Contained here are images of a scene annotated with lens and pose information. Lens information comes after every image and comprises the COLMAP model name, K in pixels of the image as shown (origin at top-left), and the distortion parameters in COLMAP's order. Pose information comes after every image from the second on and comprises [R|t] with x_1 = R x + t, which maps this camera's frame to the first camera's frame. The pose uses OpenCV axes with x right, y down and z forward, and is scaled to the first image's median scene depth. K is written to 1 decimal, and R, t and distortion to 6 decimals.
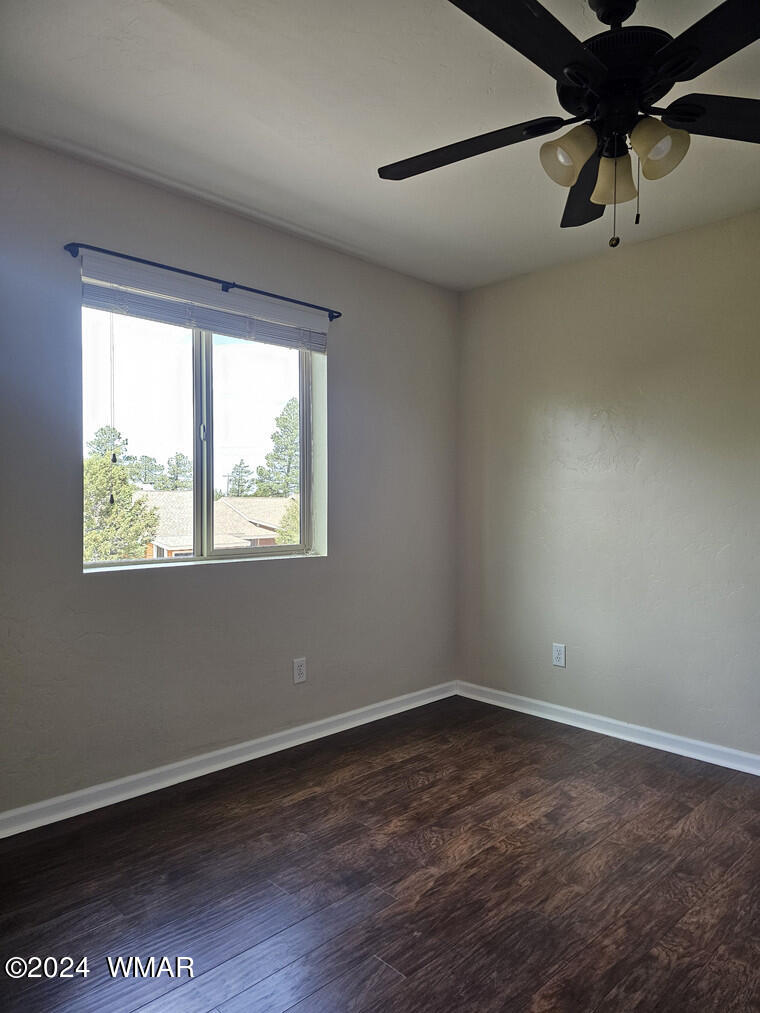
lens RADIAL K [[677.3, 0, 380.0], [0, 677.3, 506.5], [0, 0, 1]] dist [0.062563, -0.055901]
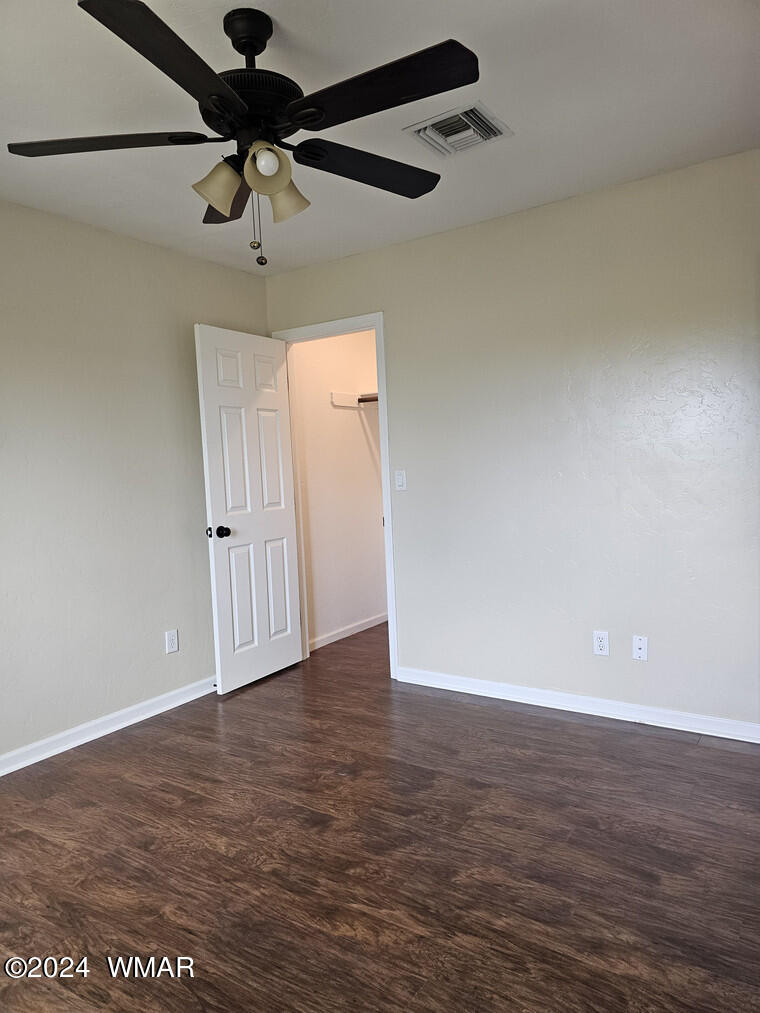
lens RADIAL K [[677.3, 0, 380.0], [0, 677.3, 506.5], [0, 0, 1]] dist [0.062563, -0.055901]
pose [[-0.198899, -0.057439, 0.978335, -0.711963], [0.051817, 0.996268, 0.069027, -0.047394], [-0.978649, 0.064423, -0.195181, 0.929878]]
